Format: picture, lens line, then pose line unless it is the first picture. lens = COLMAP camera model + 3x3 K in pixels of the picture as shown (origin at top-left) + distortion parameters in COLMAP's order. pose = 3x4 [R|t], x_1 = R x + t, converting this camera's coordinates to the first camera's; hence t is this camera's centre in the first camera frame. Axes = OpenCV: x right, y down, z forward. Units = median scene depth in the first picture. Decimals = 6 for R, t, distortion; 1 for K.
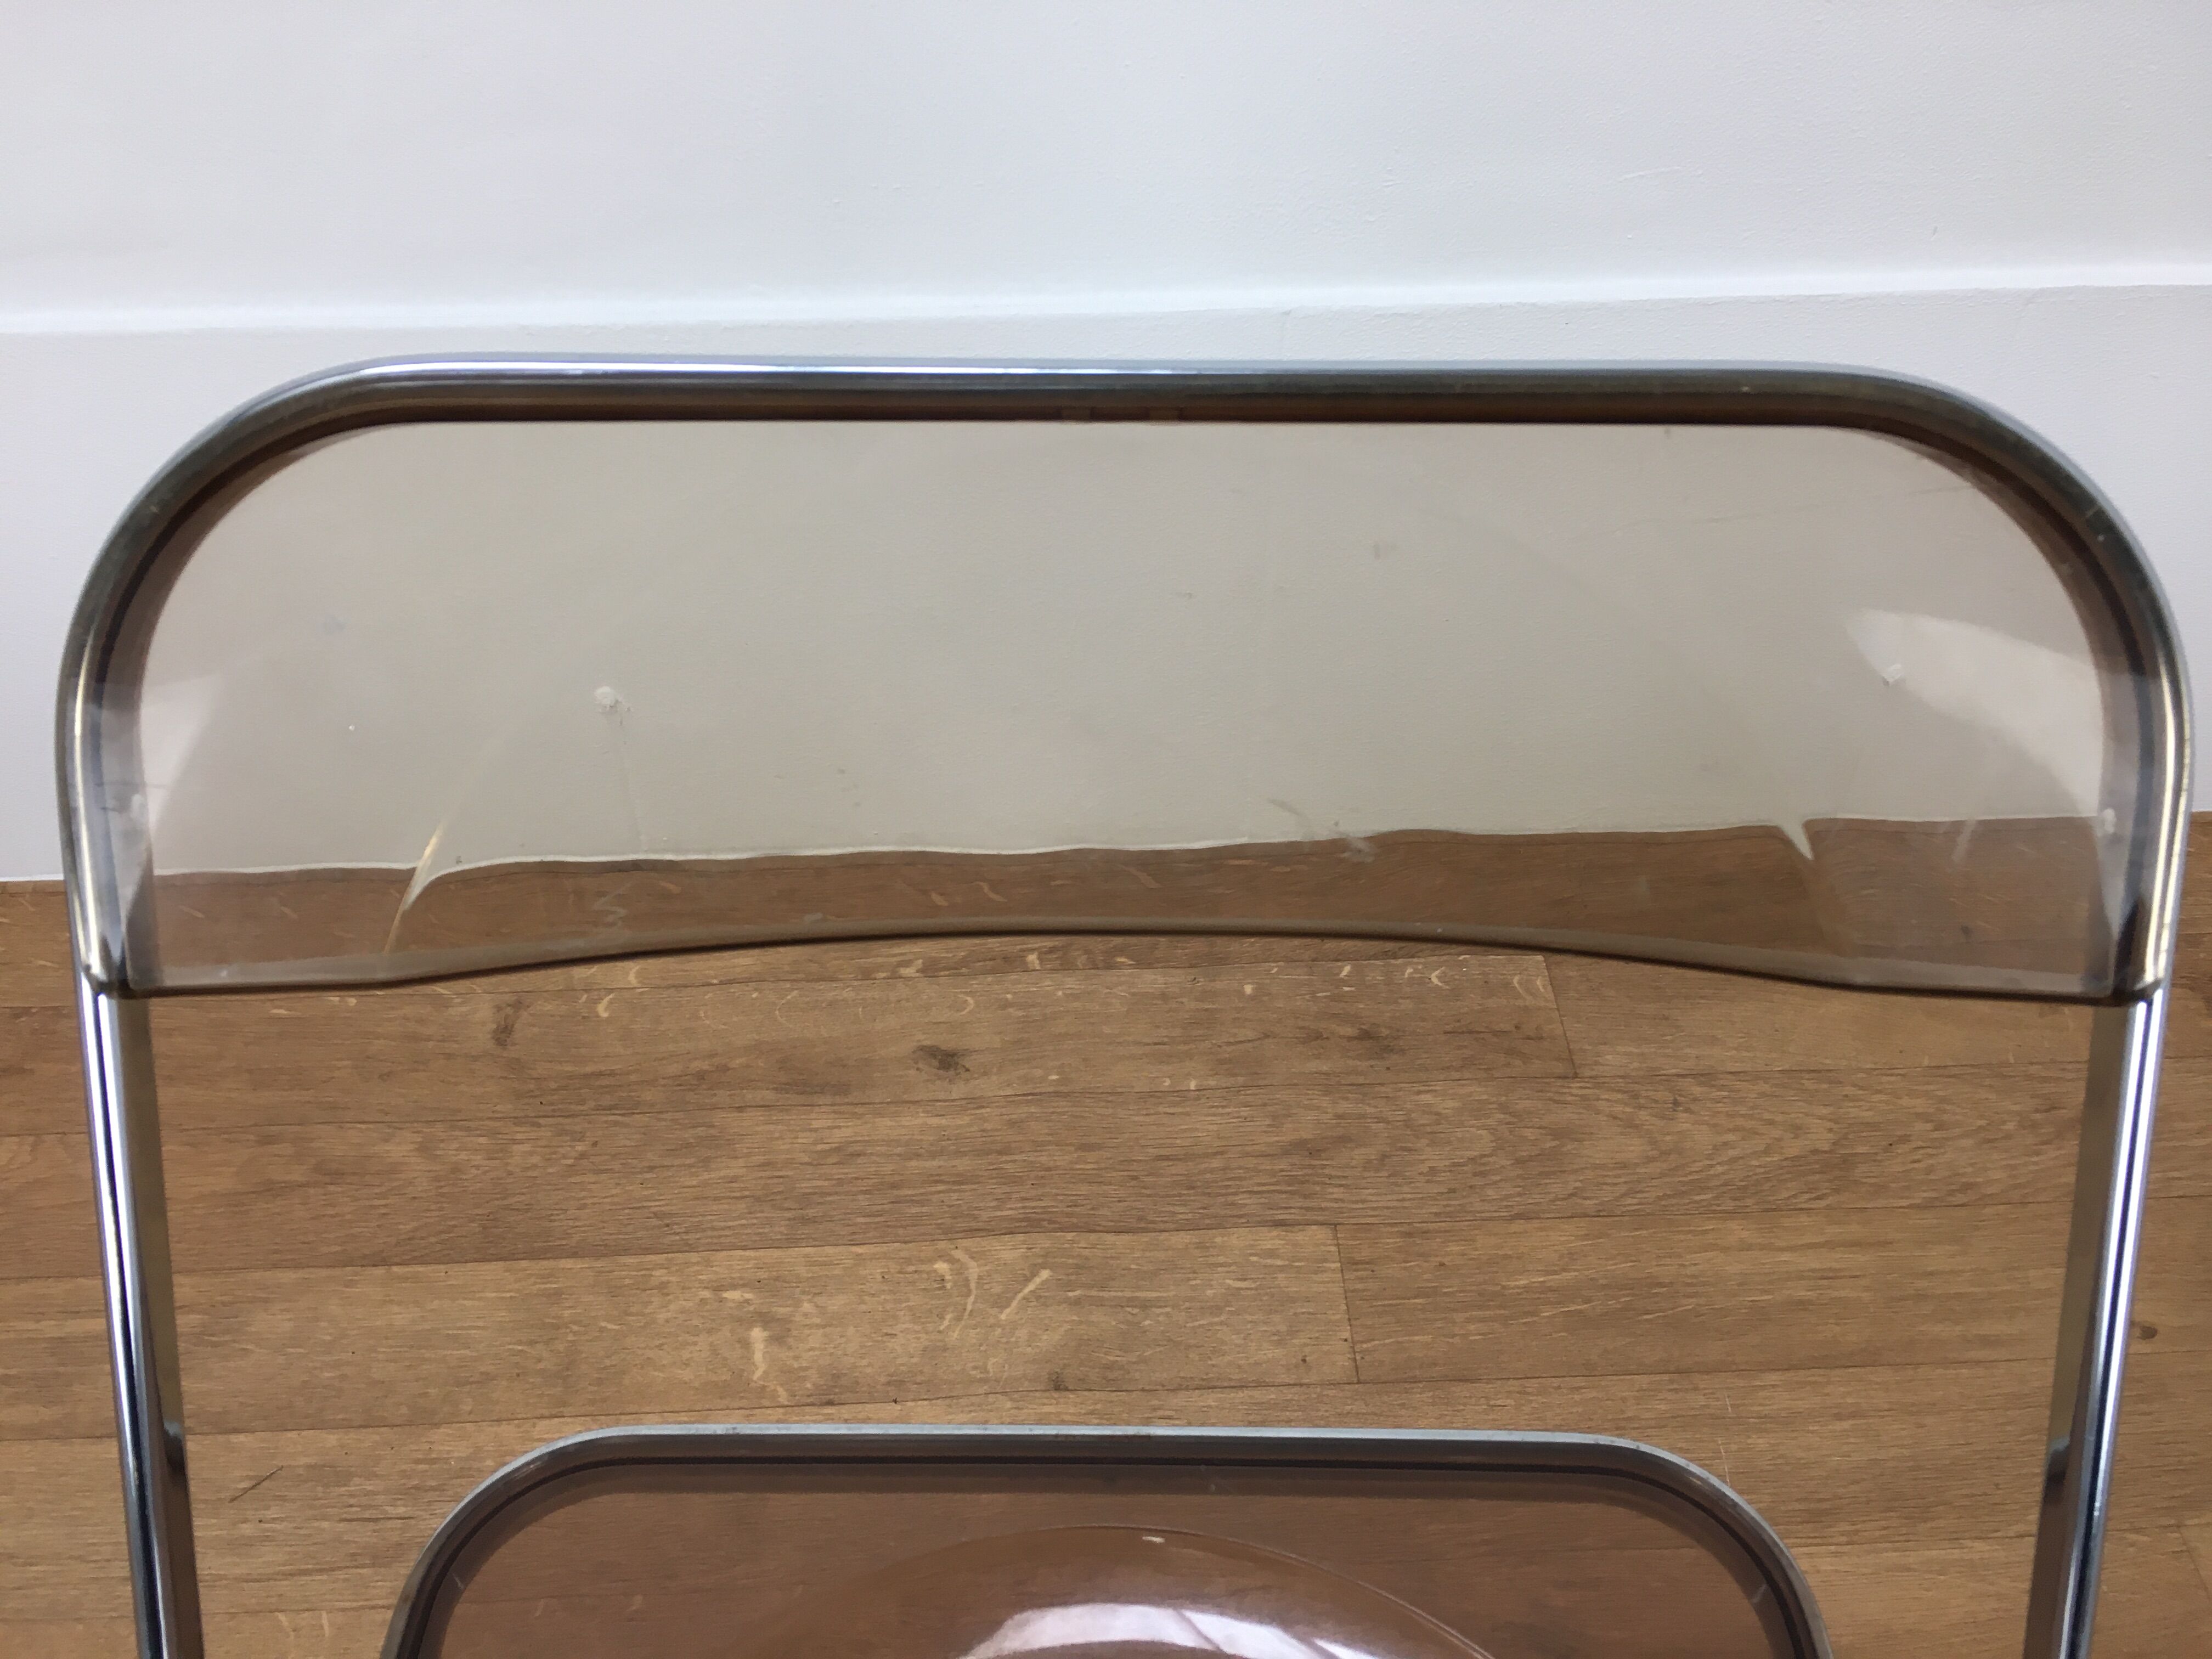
lens RADIAL K [[1901.7, 0, 1092.7], [0, 1901.7, 819.4], [0, 0, 1]] dist [0.077746, -0.125112]
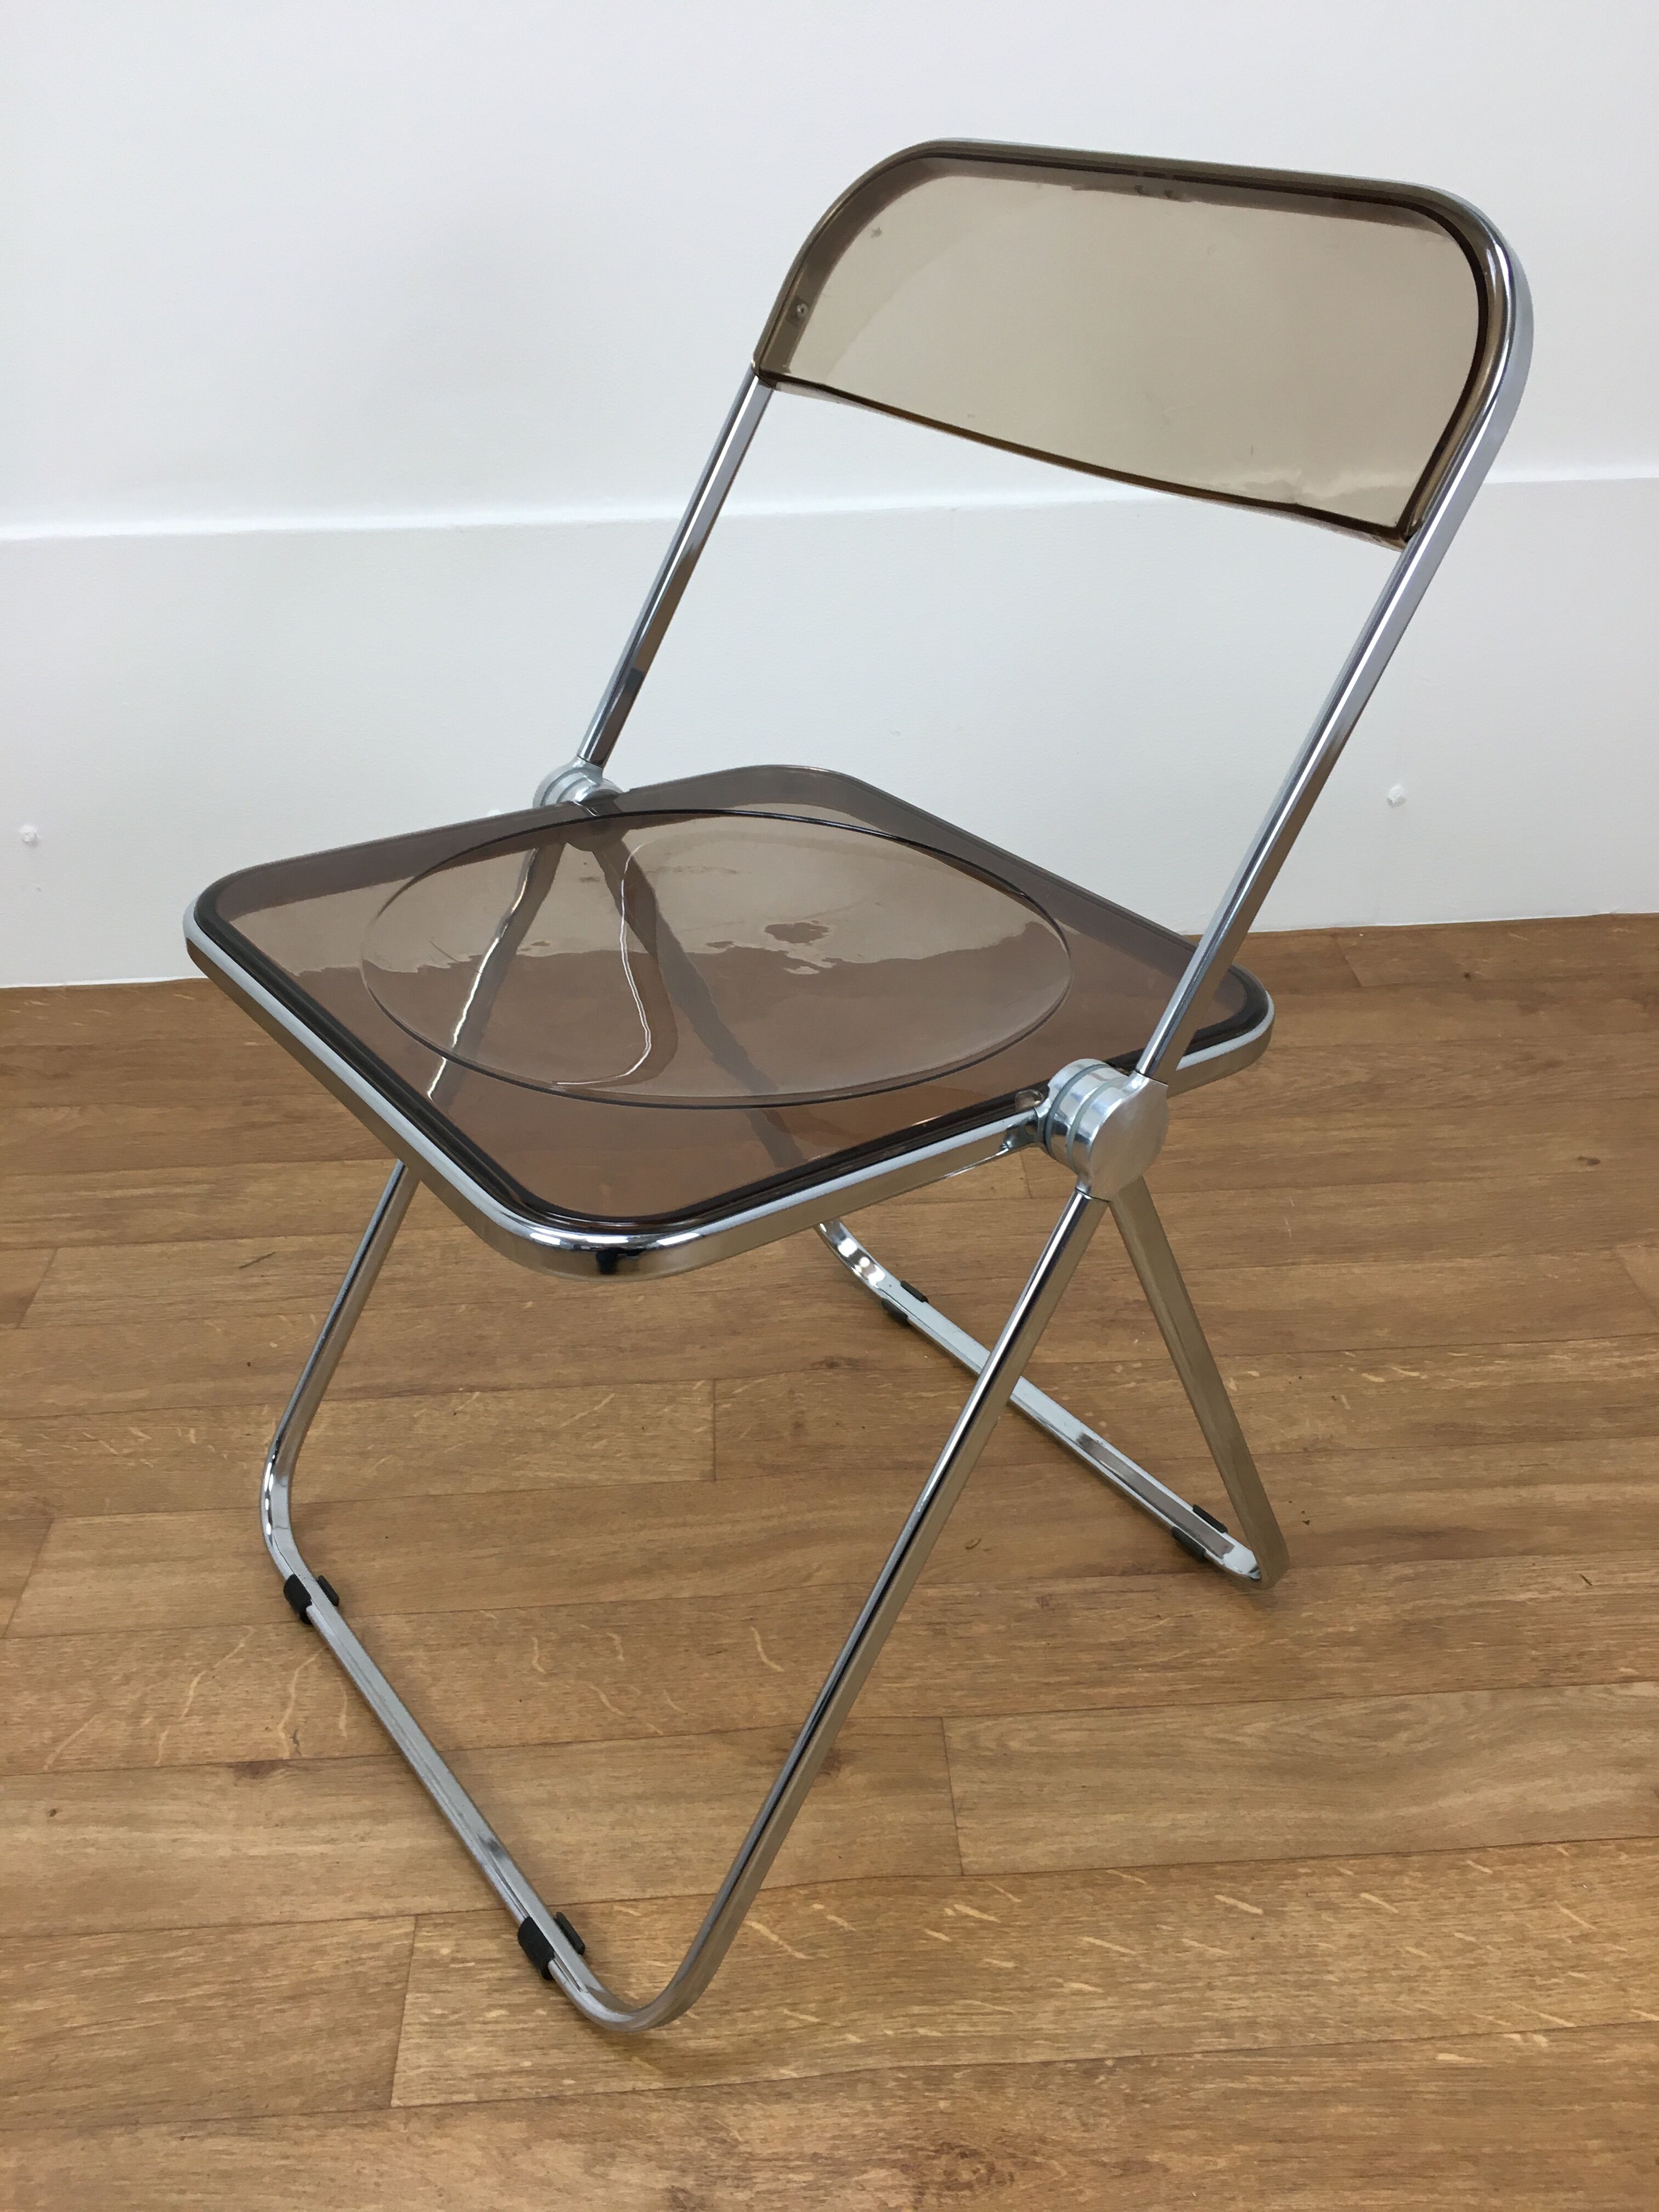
lens RADIAL K [[1901.7, 0, 837.2], [0, 1901.7, 1097.4], [0, 0, 1]] dist [0.077746, -0.125112]
pose [[0.999586, -0.028751, 0.001015, -0.002969], [0.028254, 0.974435, -0.222884, 0.486667], [0.005419, 0.222821, 0.974844, -0.356823]]
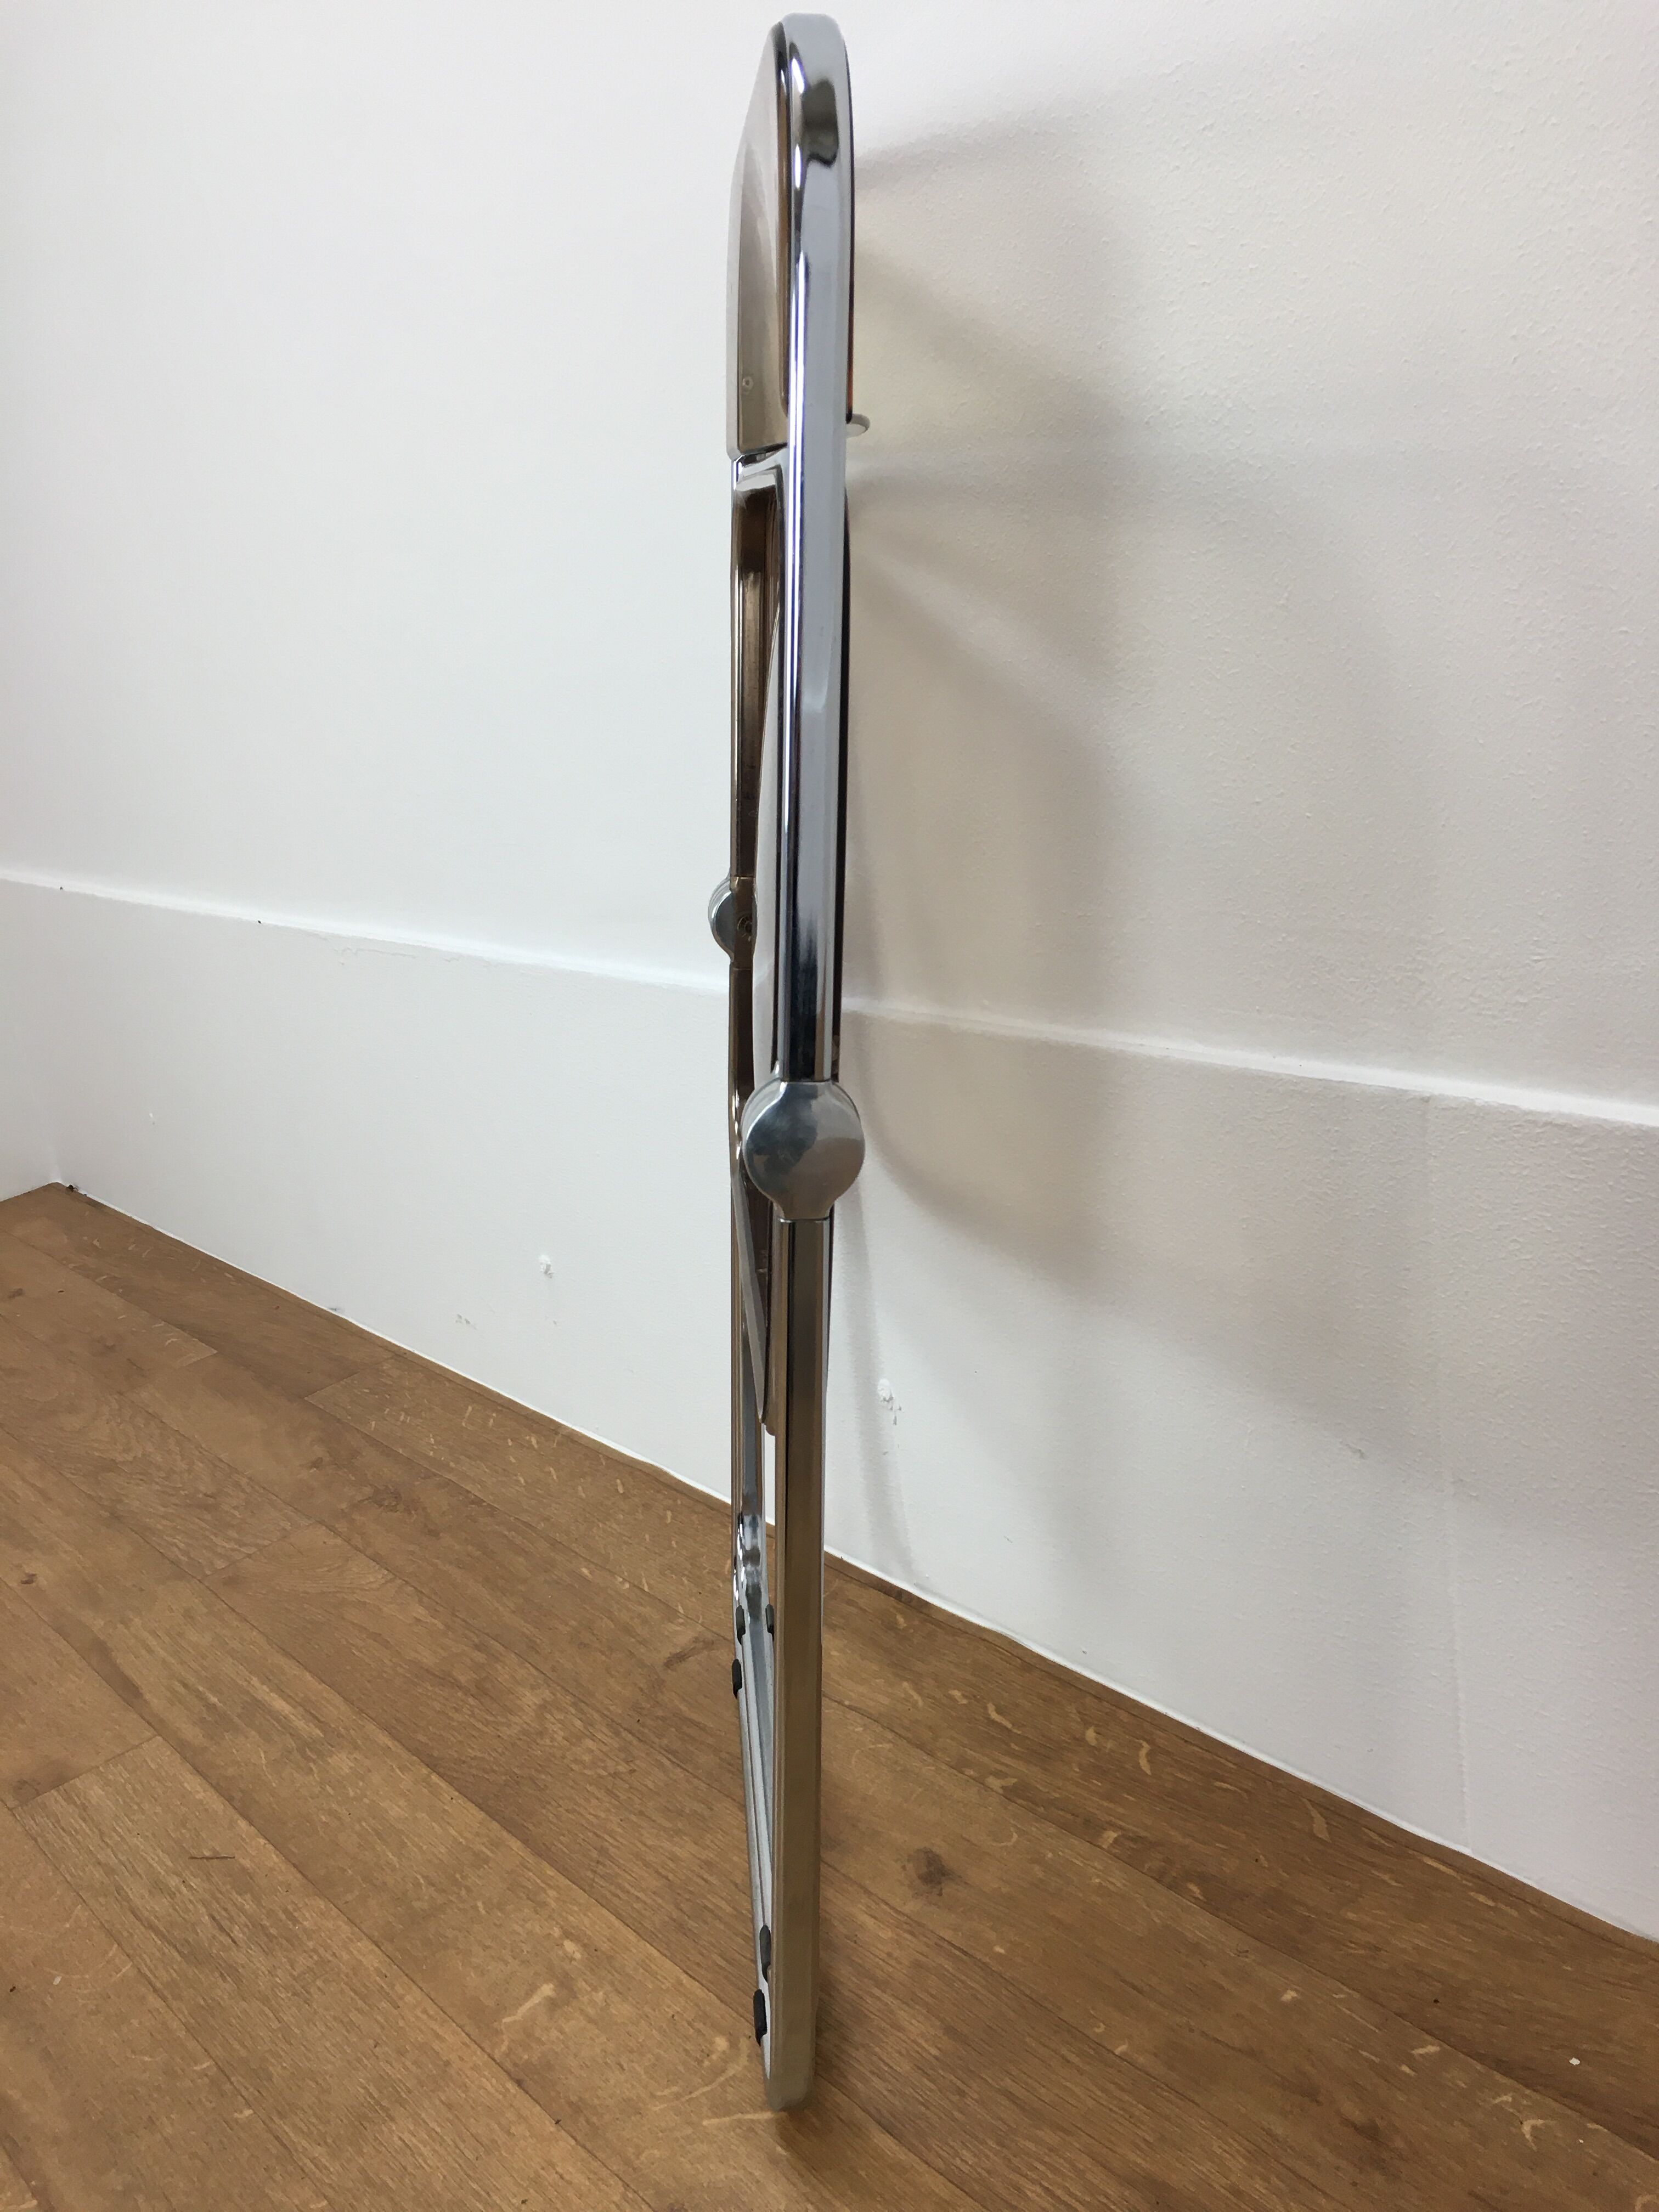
lens RADIAL K [[1901.7, 0, 835.6], [0, 1901.7, 1097.6], [0, 0, 1]] dist [0.077746, -0.125112]
pose [[0.614148, 0.141125, -0.776471, 0.538214], [-0.437730, 0.879581, -0.186357, -0.000366], [0.656670, 0.454335, 0.601967, 0.307490]]
